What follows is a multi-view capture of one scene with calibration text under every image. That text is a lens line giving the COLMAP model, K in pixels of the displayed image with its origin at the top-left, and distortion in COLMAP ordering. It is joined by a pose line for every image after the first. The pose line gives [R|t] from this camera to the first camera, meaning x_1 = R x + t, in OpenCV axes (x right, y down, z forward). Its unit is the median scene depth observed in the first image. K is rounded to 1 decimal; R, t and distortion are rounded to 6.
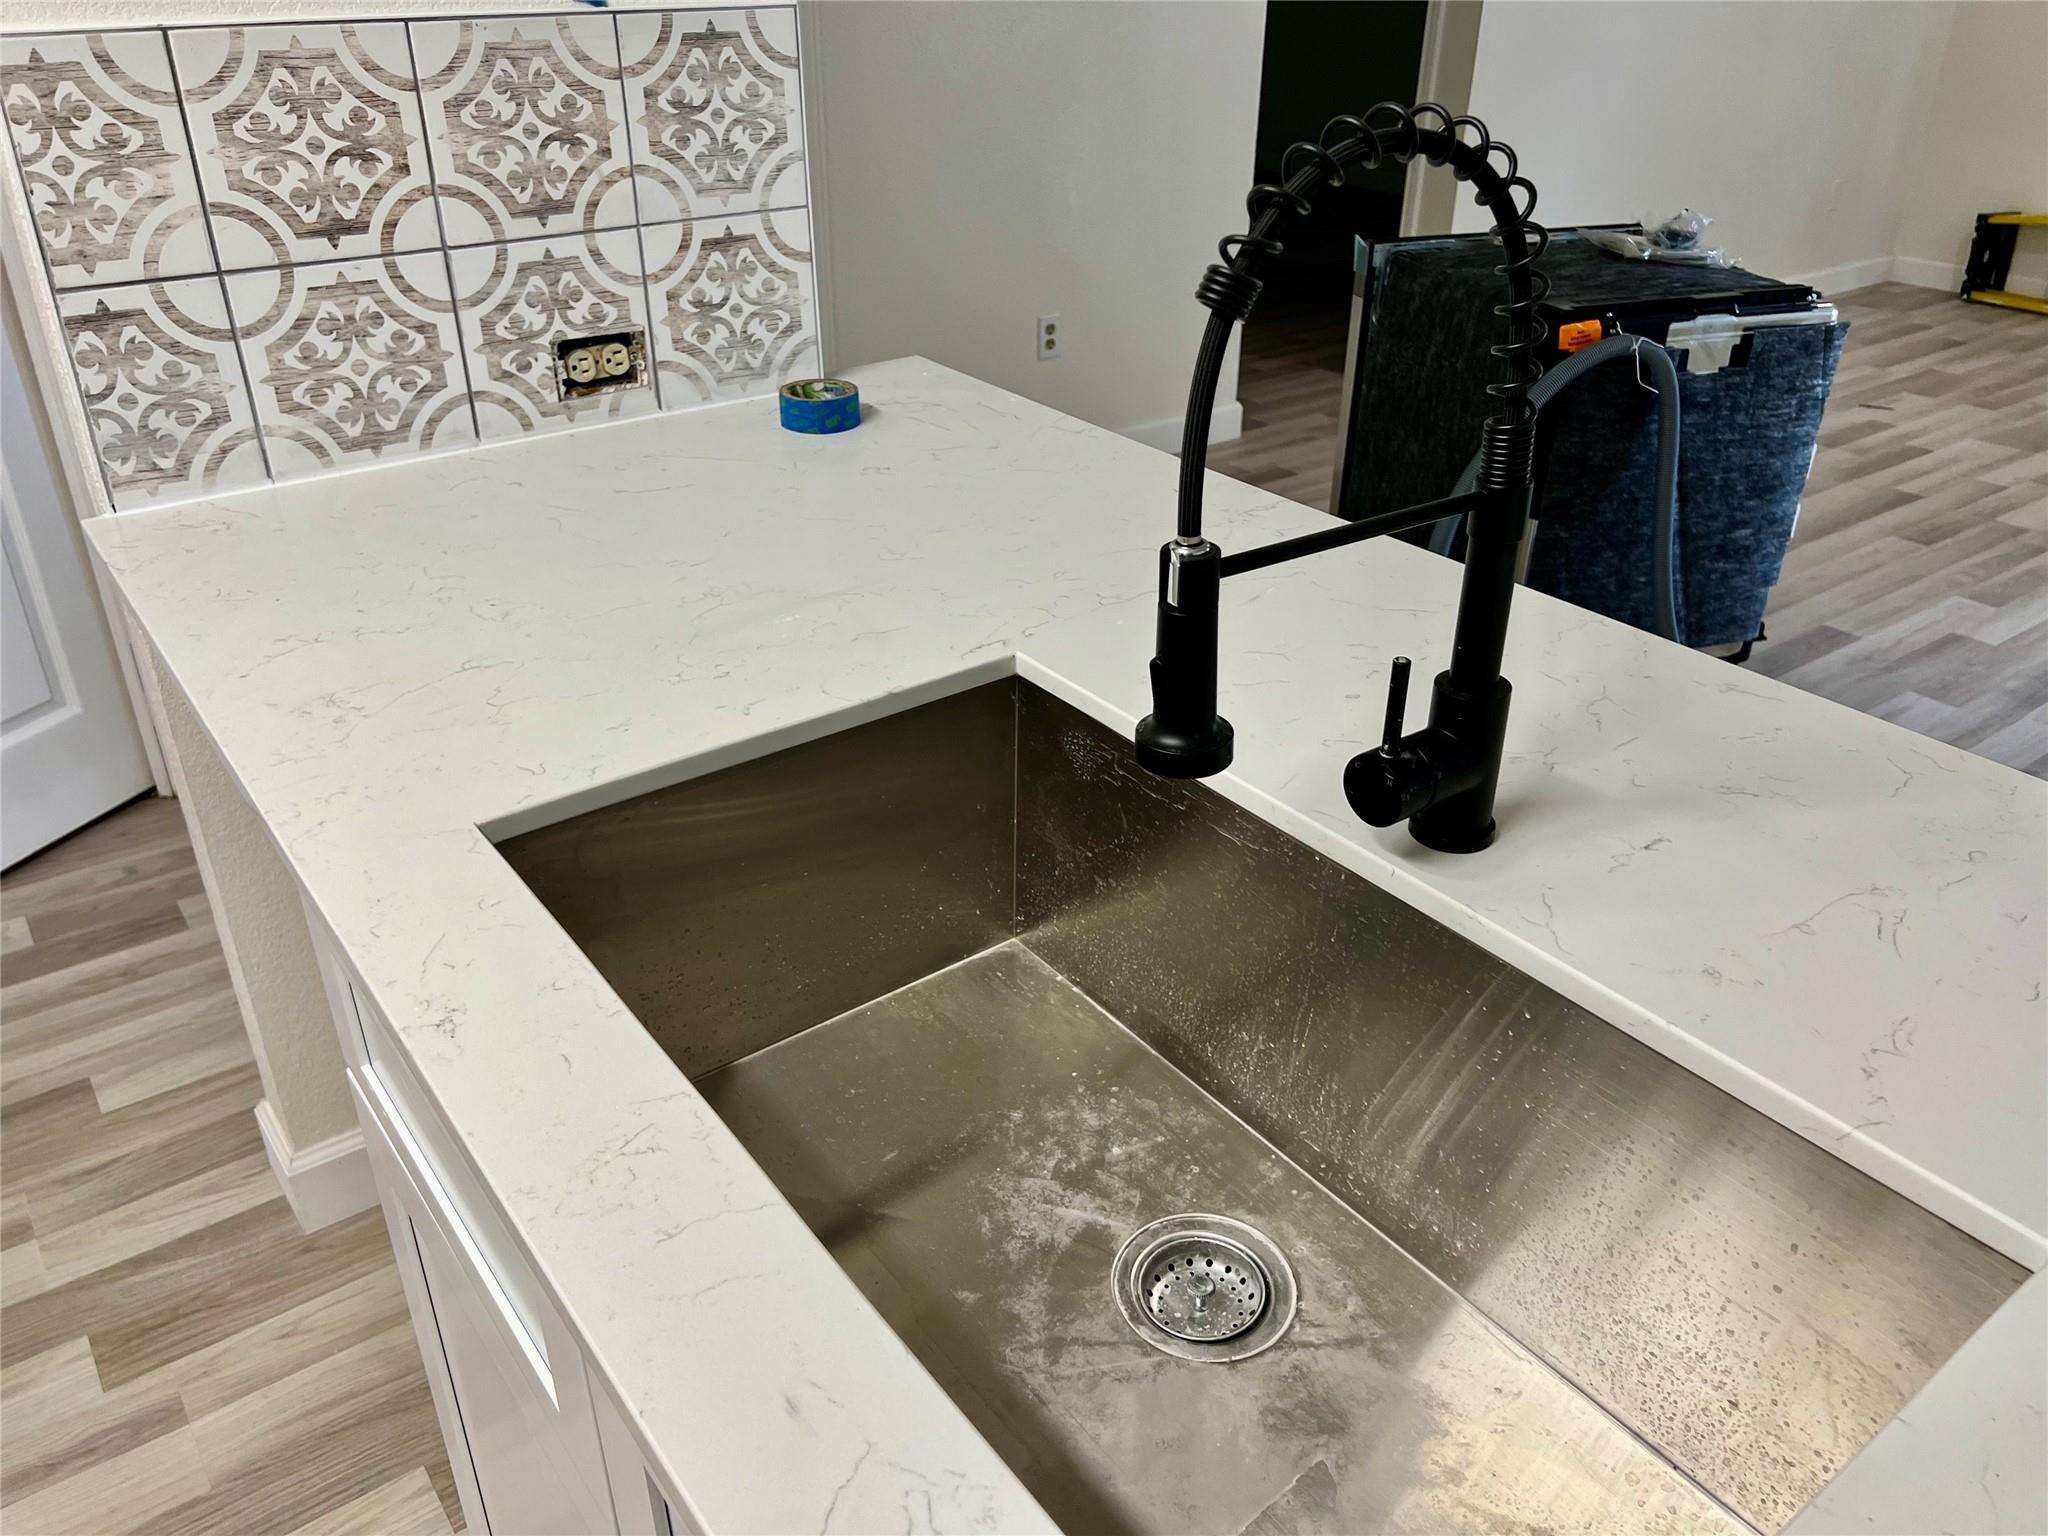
lens RADIAL K [[1548.7, 0, 1020.2], [0, 1548.7, 764.1], [0, 0, 1]] dist [0.045139, -0.053167]
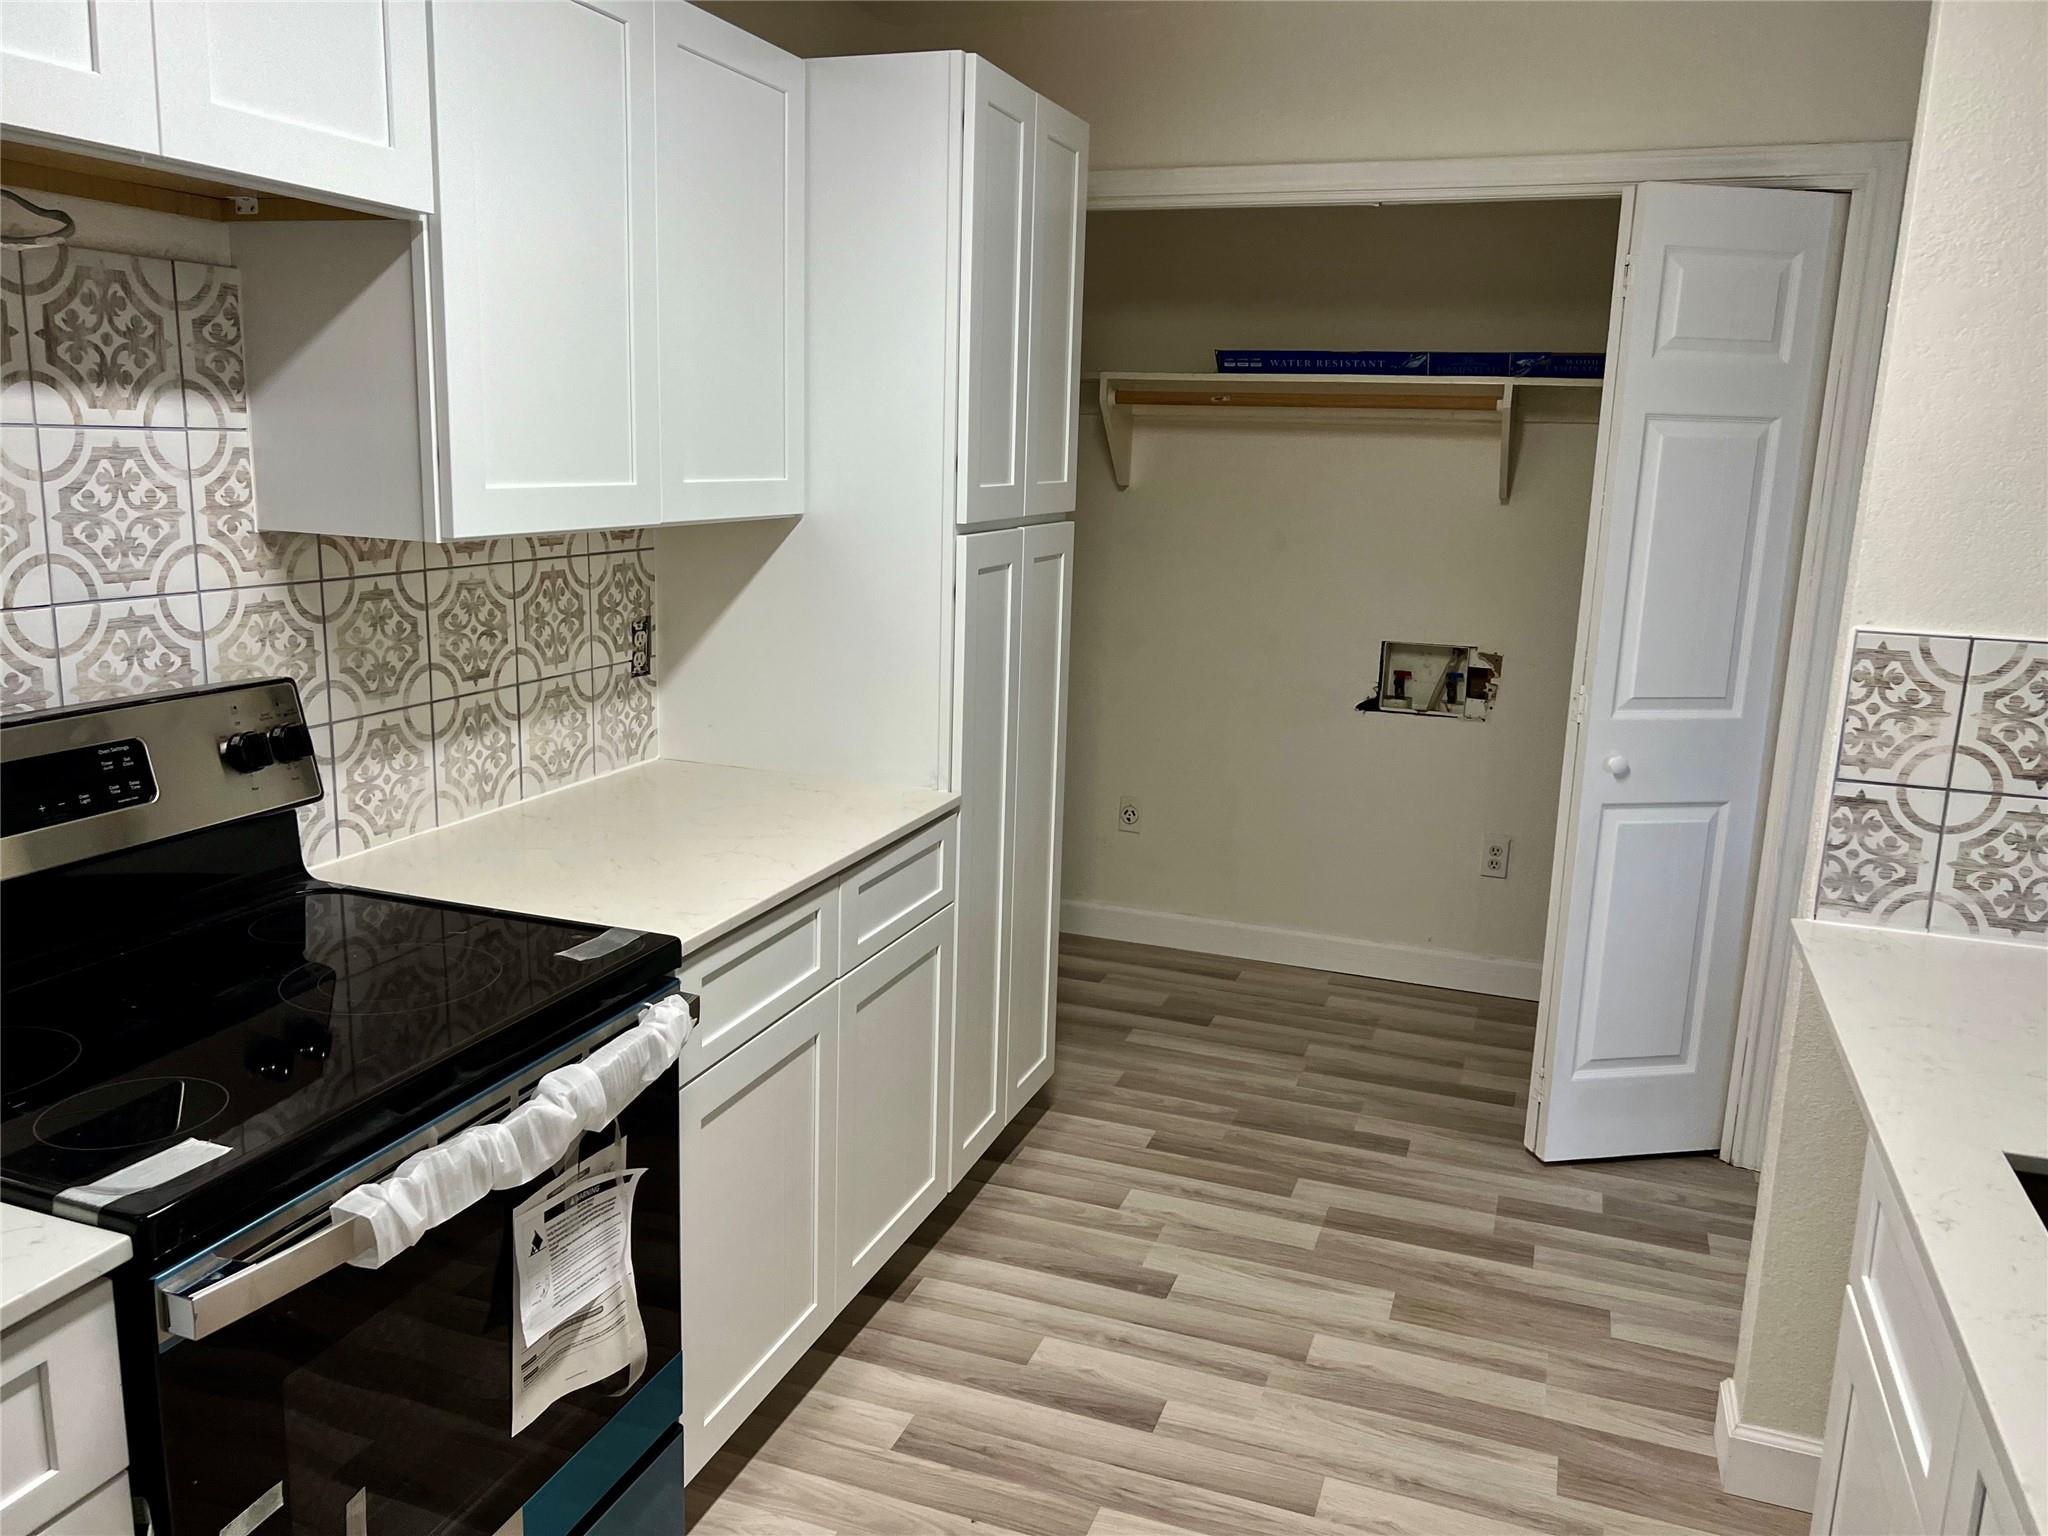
lens RADIAL K [[1548.7, 0, 1020.2], [0, 1548.7, 764.1], [0, 0, 1]] dist [0.045139, -0.053167]
pose [[0.551824, 0.180463, -0.814201, 0.188348], [-0.428125, 0.899139, -0.090872, 0.162837], [0.715681, 0.398725, 0.573427, -0.452352]]
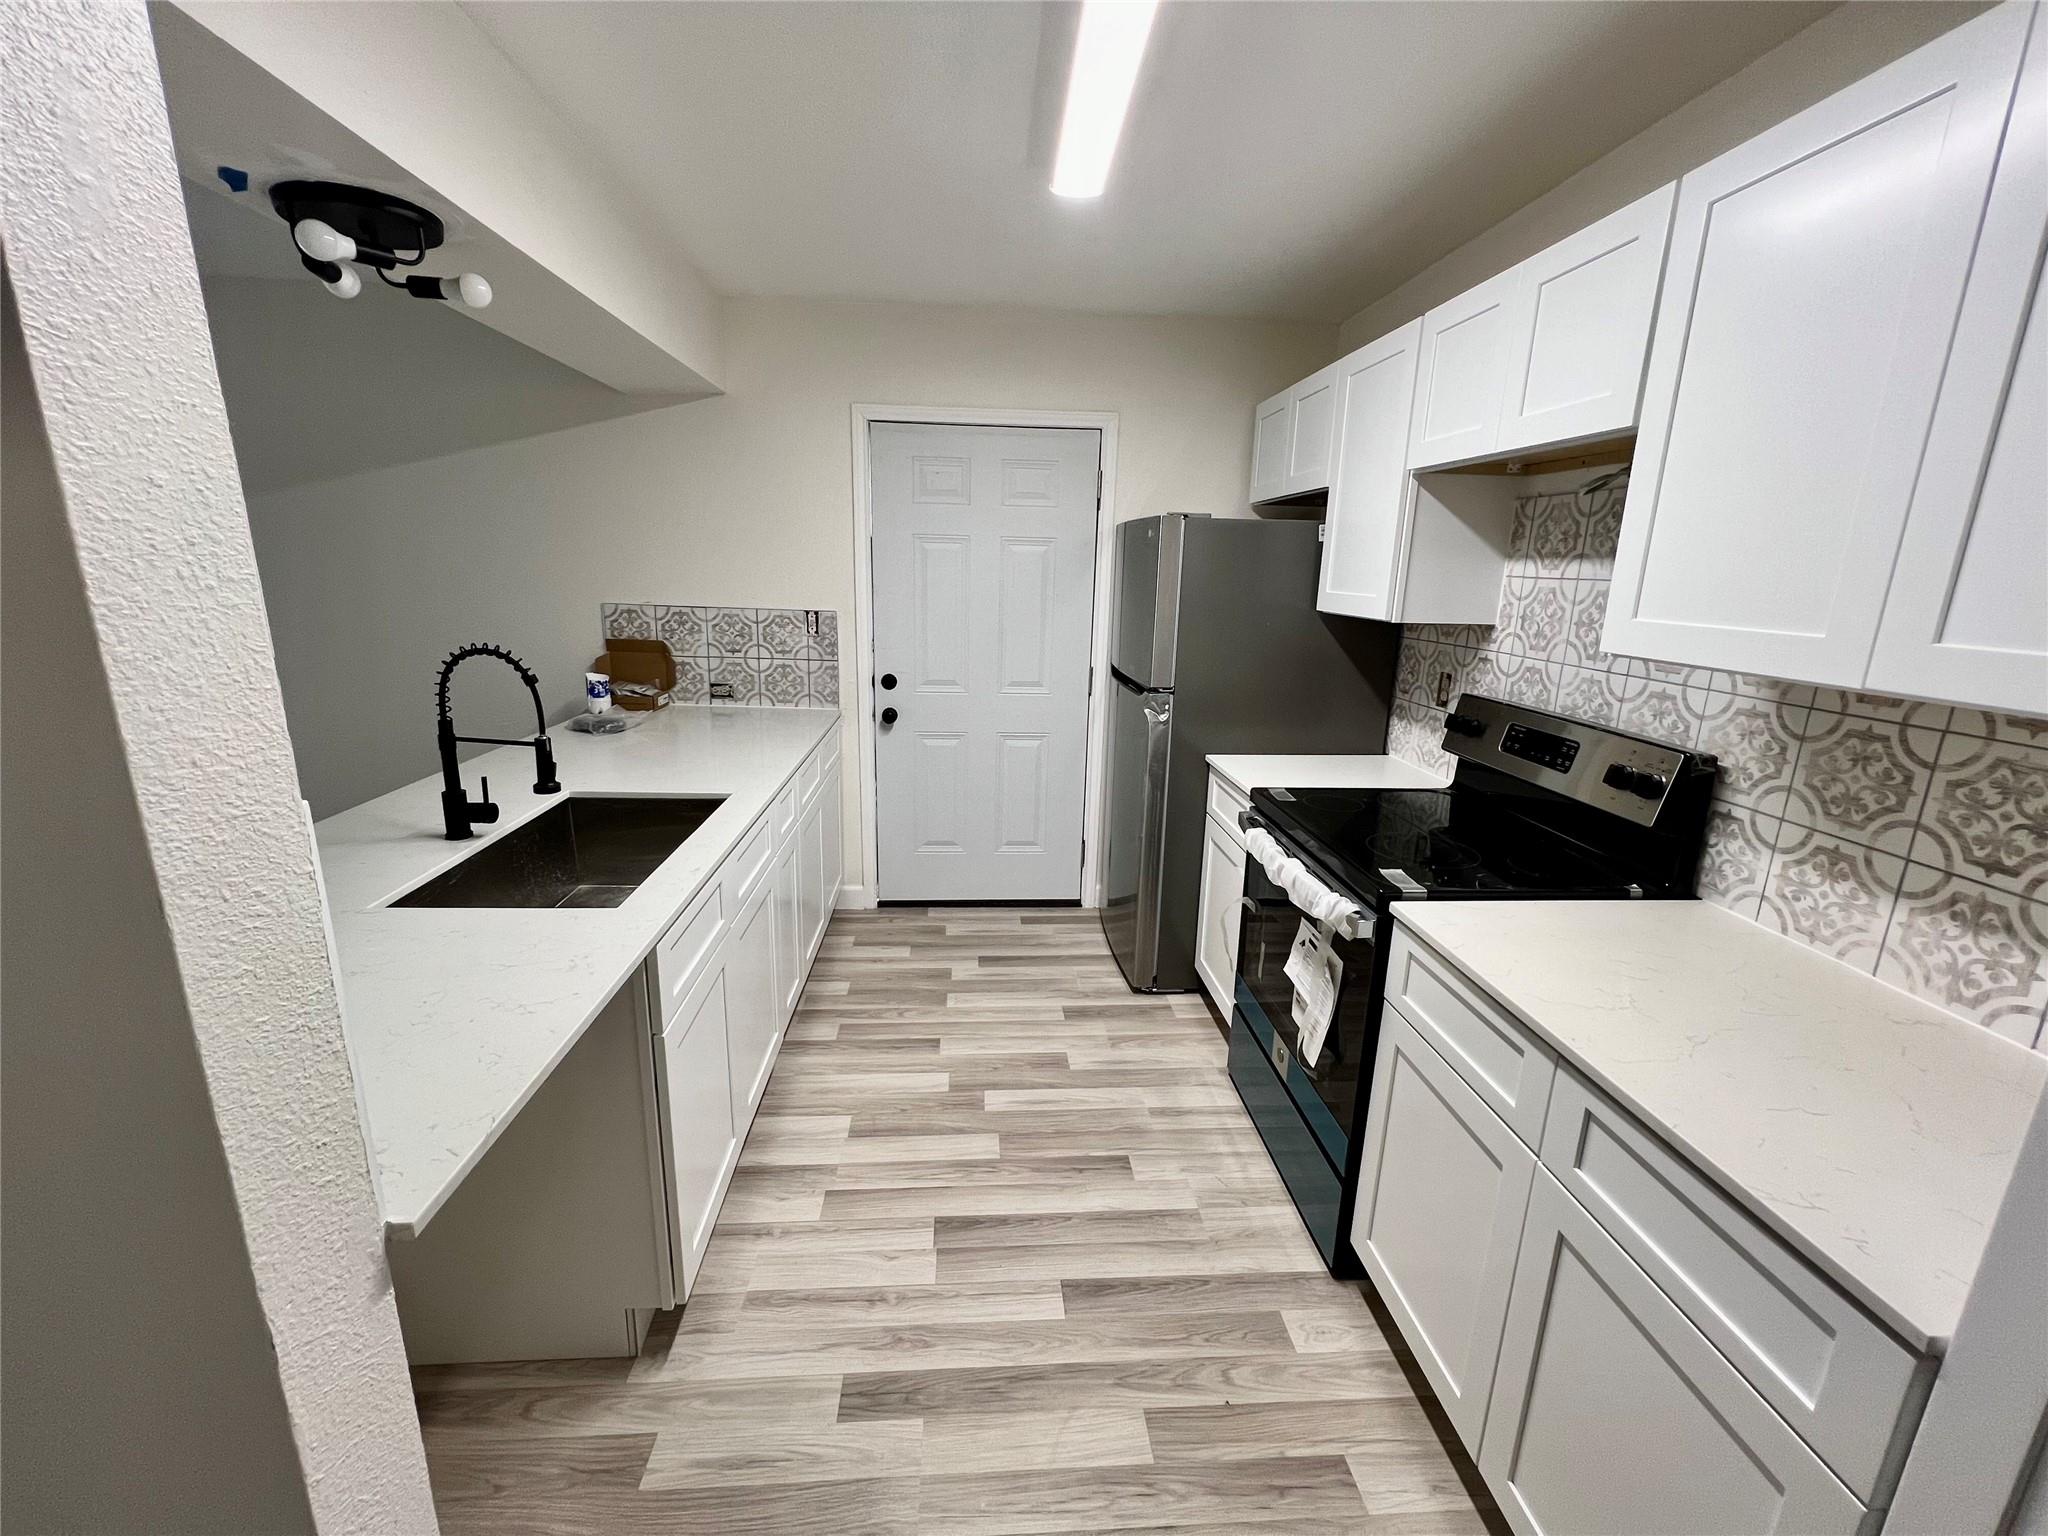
lens RADIAL K [[781.5, 0, 1021.4], [0, 781.5, 754.1], [0, 0, 1]] dist [-0.001040, -0.000232]
pose [[-0.841142, -0.154607, 0.518245, -1.088922], [0.236440, 0.756706, 0.609502, -0.566807], [-0.486392, 0.635211, -0.599941, 0.860803]]
